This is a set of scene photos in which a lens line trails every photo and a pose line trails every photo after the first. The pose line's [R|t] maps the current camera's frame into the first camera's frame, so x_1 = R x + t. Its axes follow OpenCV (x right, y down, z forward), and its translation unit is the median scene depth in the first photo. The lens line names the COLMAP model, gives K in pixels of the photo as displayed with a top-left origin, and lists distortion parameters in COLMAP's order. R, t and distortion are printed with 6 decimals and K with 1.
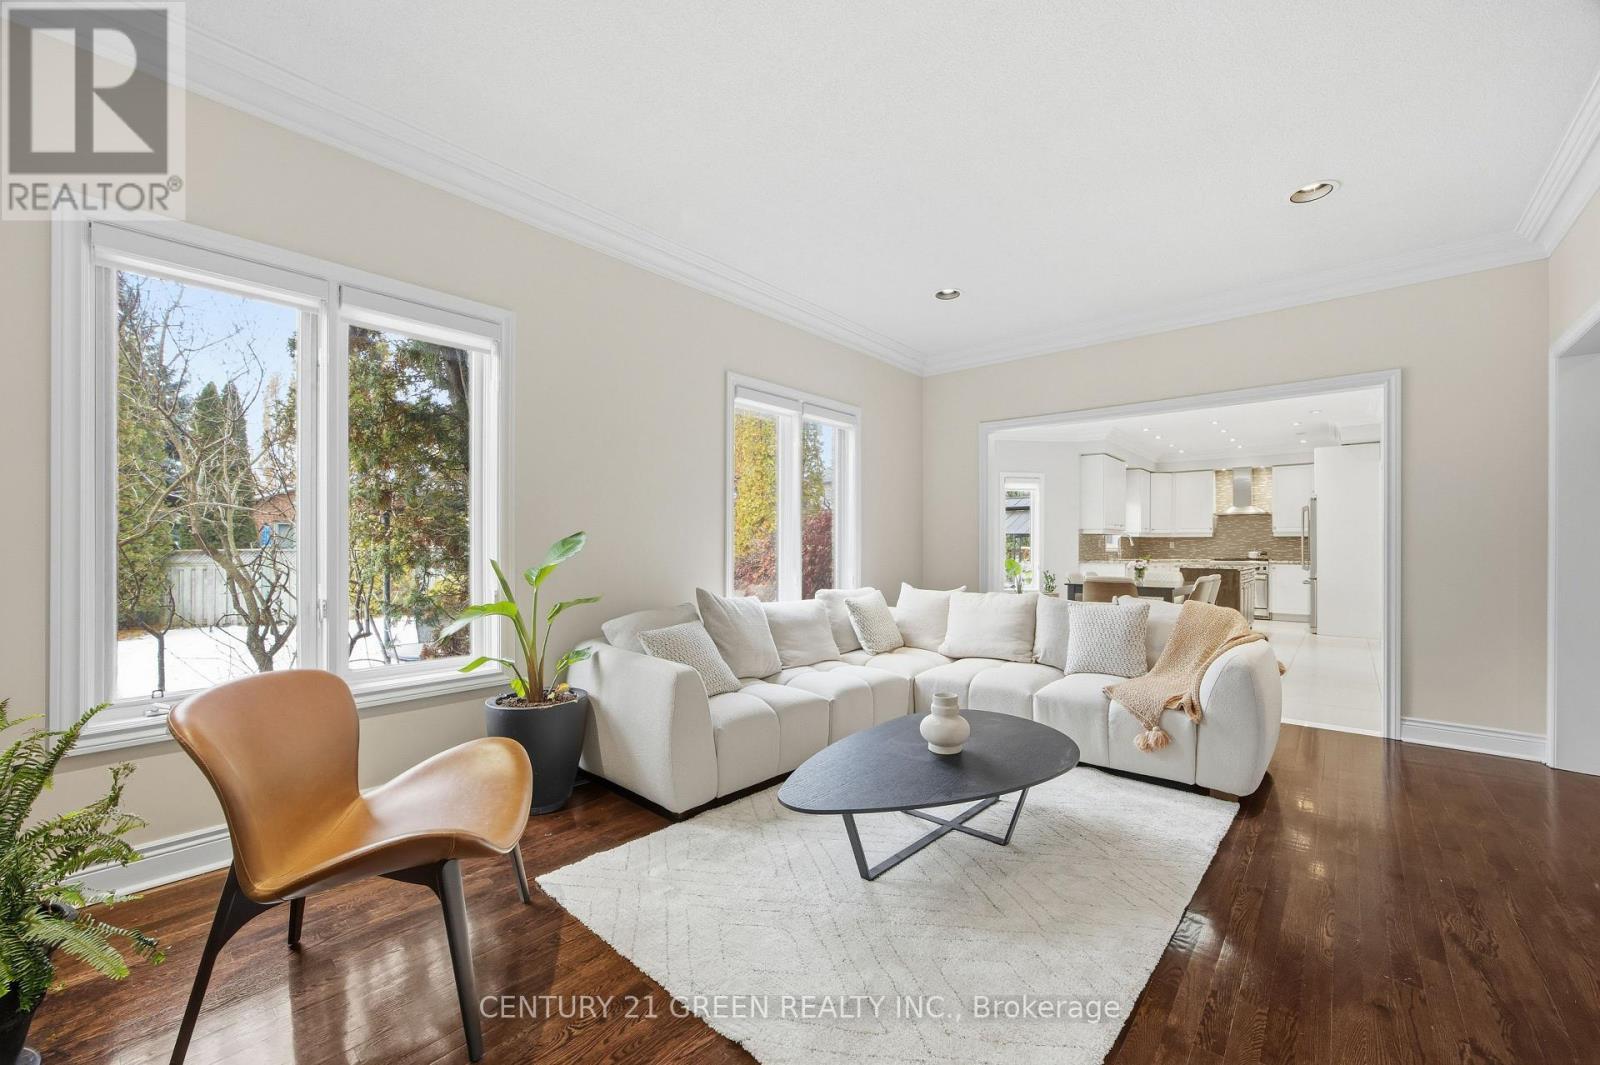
lens RADIAL K [[645.1, 0, 807.4], [0, 645.1, 542.3], [0, 0, 1]] dist [-0.015676, 0.000264]
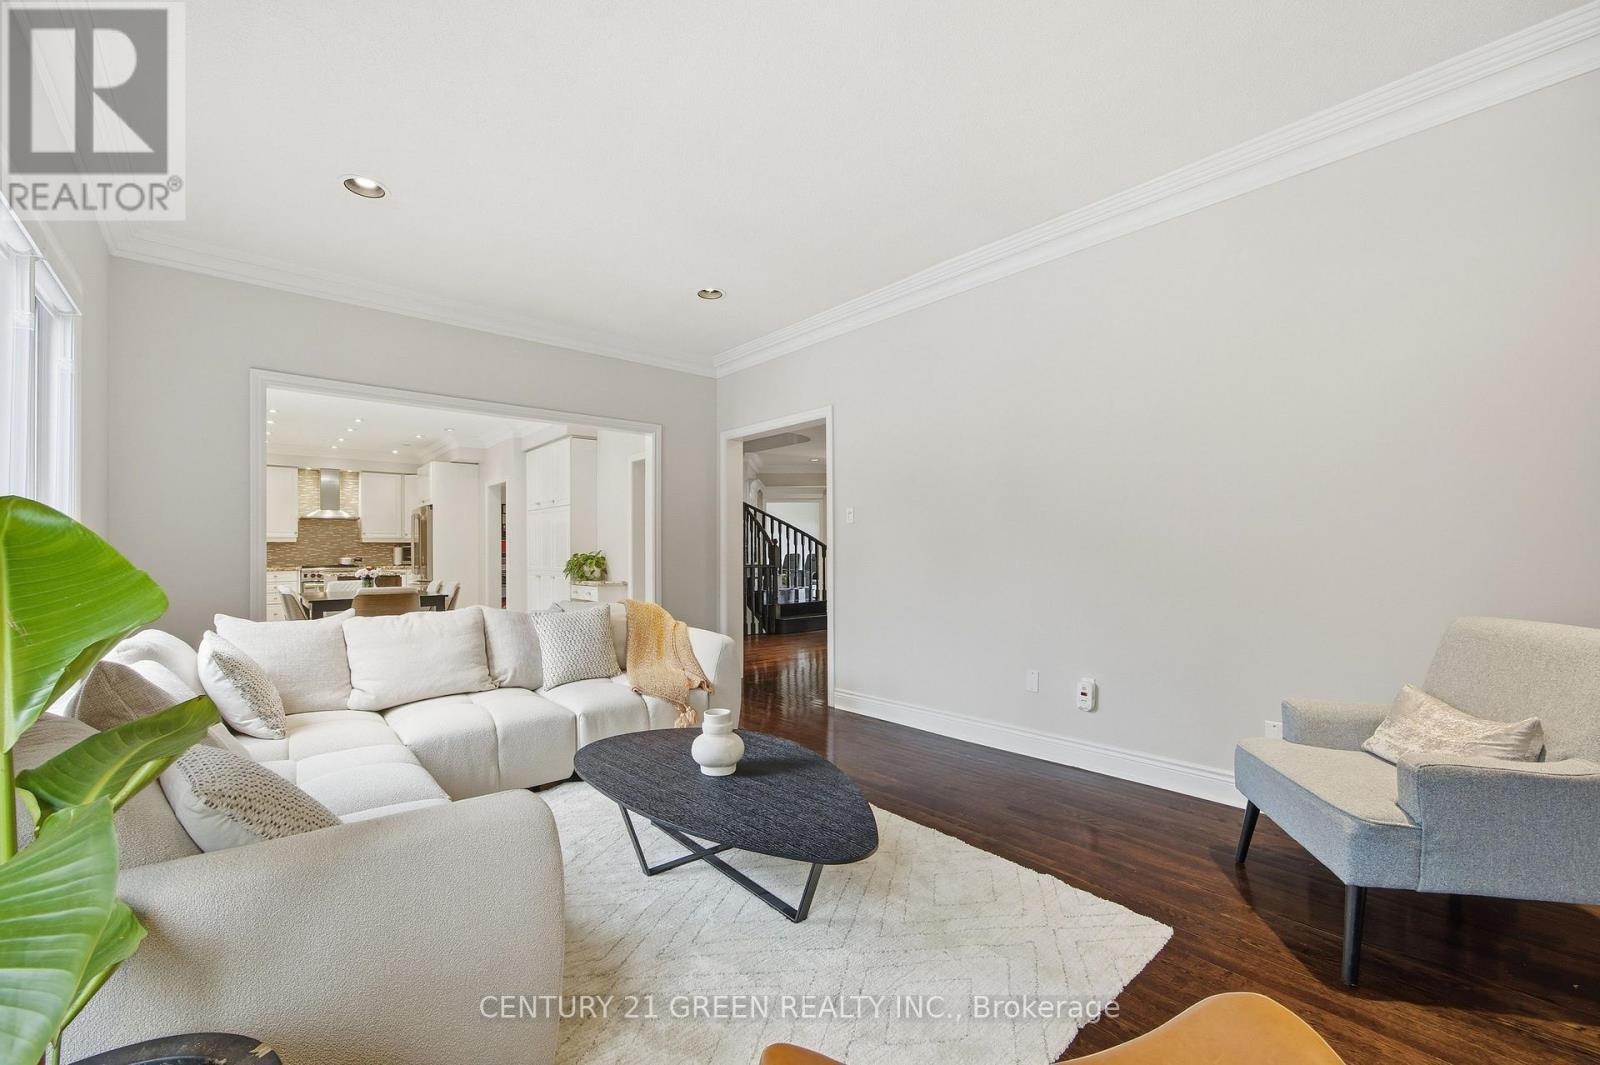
lens RADIAL K [[645.1, 0, 805.7], [0, 645.1, 545.8], [0, 0, 1]] dist [-0.015676, 0.000264]
pose [[0.129686, 0.005642, 0.991539, -0.401772], [-0.001716, 0.999984, -0.005466, 0.002555], [-0.991554, -0.000992, 0.129694, 0.441535]]
